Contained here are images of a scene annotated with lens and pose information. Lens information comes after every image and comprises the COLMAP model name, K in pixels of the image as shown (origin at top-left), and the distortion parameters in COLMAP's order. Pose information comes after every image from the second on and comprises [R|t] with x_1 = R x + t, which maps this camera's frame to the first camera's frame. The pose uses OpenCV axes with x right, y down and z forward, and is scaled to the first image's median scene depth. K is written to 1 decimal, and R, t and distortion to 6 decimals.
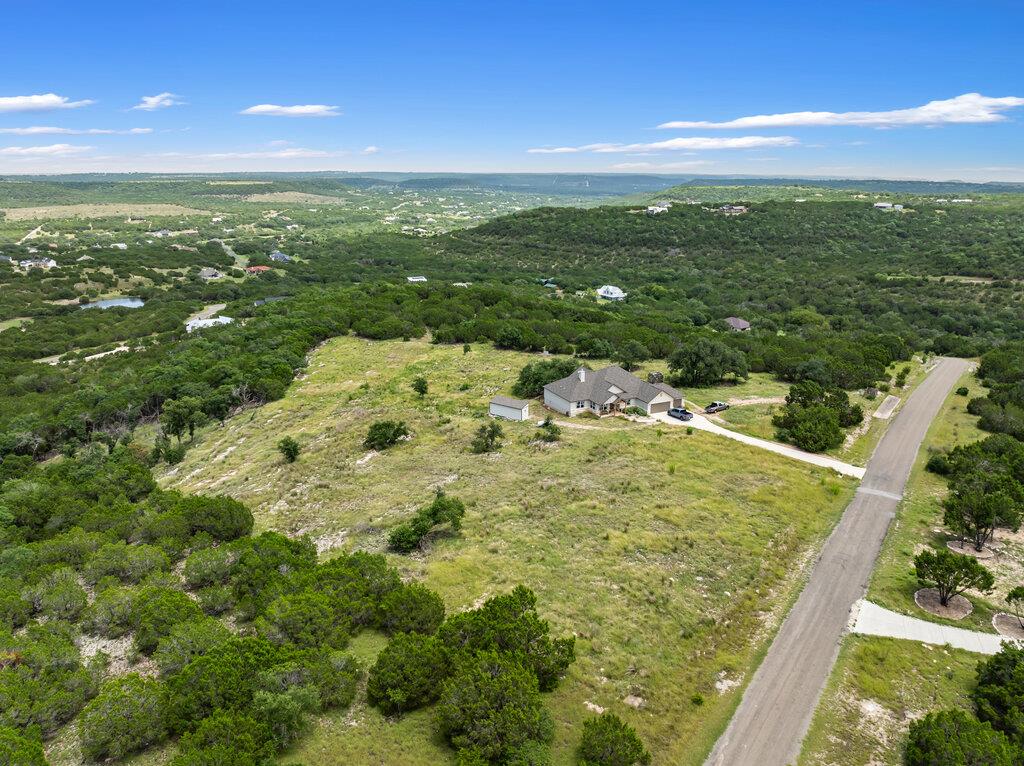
lens RADIAL K [[732.9, 0, 511.8], [0, 732.9, 378.7], [0, 0, 1]] dist [-0.038341, 0.000333]
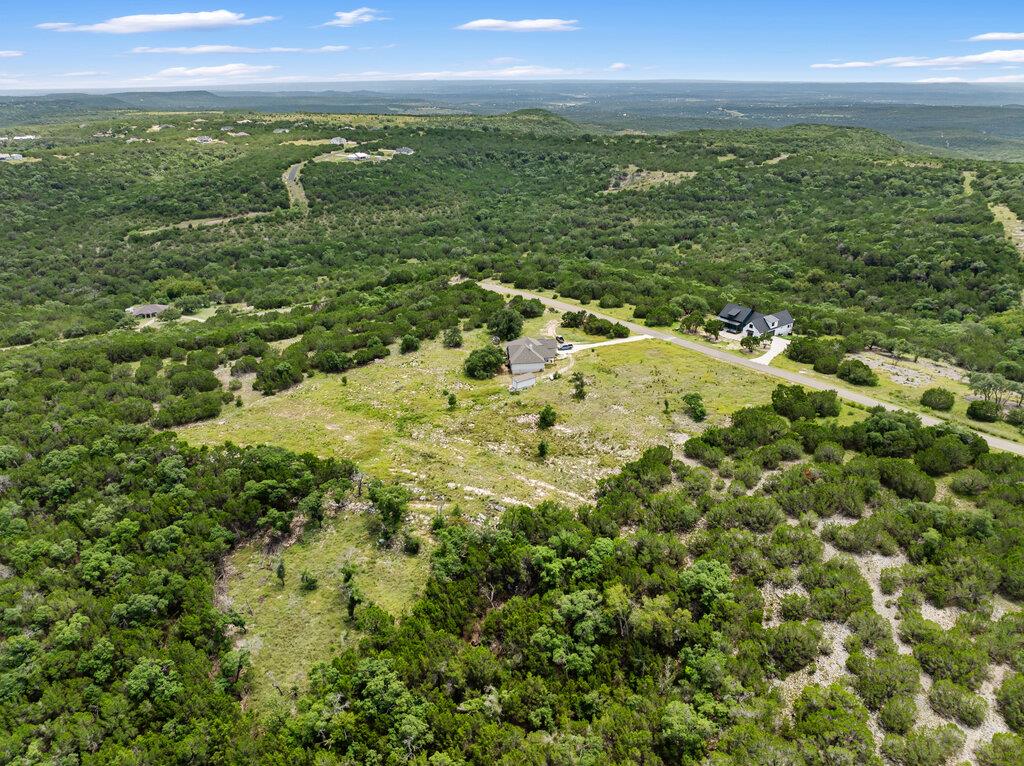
lens RADIAL K [[732.9, 0, 511.8], [0, 732.9, 378.7], [0, 0, 1]] dist [-0.038341, 0.000333]
pose [[0.306847, -0.370122, 0.876843, -0.938760], [0.265726, 0.917967, 0.294492, -0.294527], [-0.913912, 0.142636, 0.380026, 0.261179]]
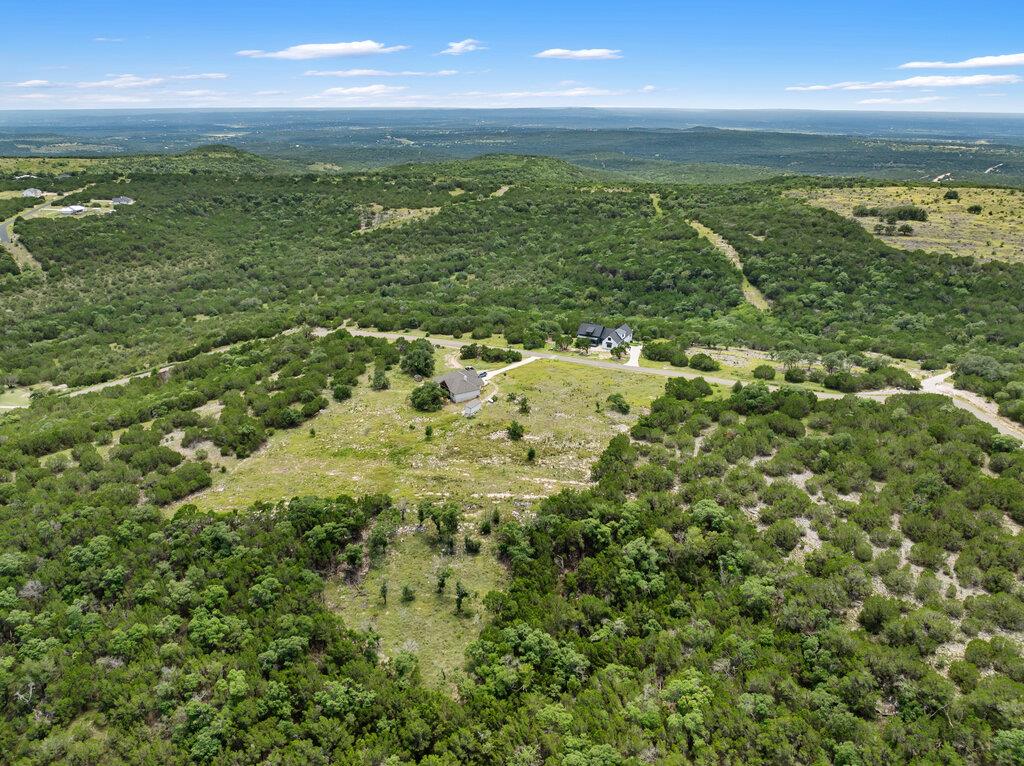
lens RADIAL K [[751.1, 0, 512.0], [0, 751.1, 383.0], [0, 0, 1]] dist [-0.032764, -0.009836]
pose [[-0.117749, -0.352215, 0.928482, -1.195131], [0.269324, 0.888617, 0.371248, -0.471307], [-0.955824, 0.293777, -0.009773, 0.585895]]
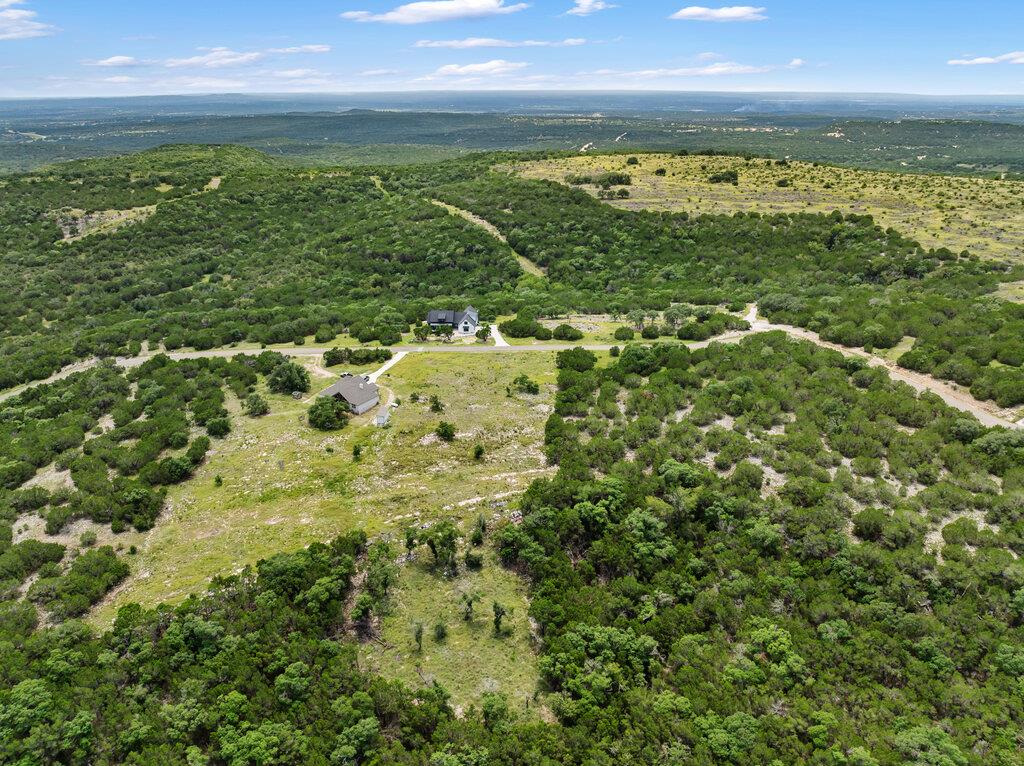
lens RADIAL K [[723.6, 0, 512.3], [0, 723.6, 377.9], [0, 0, 1]] dist [-0.039494, 0.002891]
pose [[-0.533615, -0.320161, 0.782784, -0.995218], [0.231977, 0.834667, 0.499517, -0.550313], [-0.813291, 0.448138, -0.371121, 0.882606]]
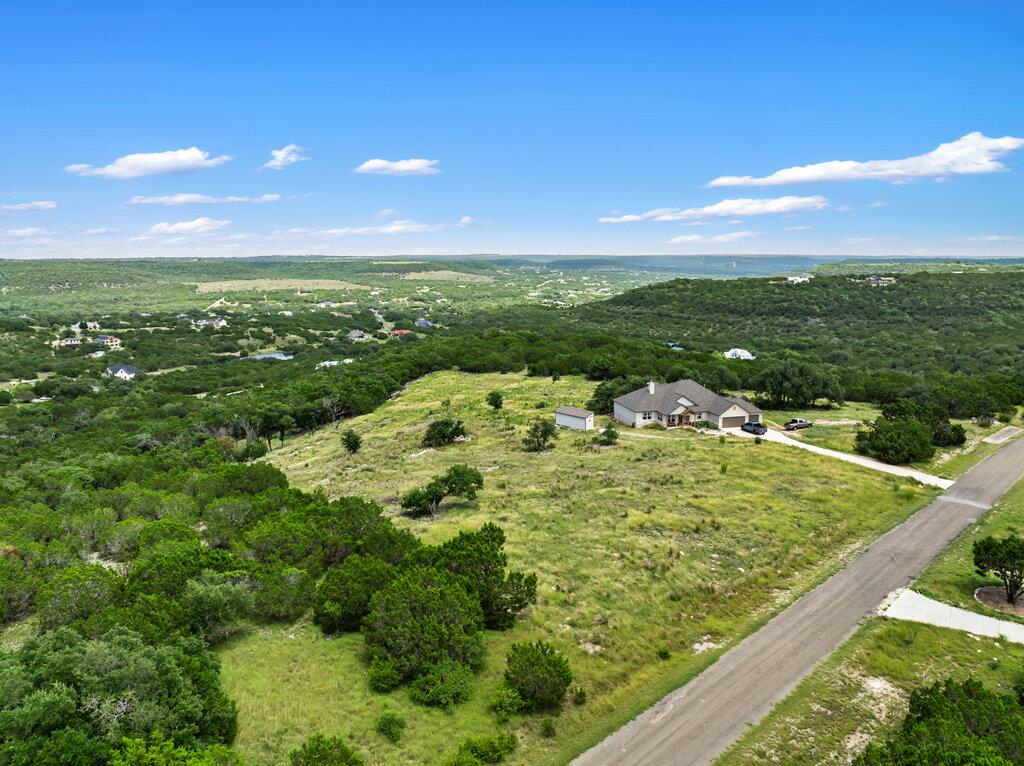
lens RADIAL K [[723.6, 0, 512.3], [0, 723.6, 377.9], [0, 0, 1]] dist [-0.039494, 0.002891]
pose [[0.980412, 0.025138, -0.195348, 0.066194], [-0.046053, 0.993587, -0.103271, 0.058426], [0.191500, 0.110244, 0.975282, 0.023384]]
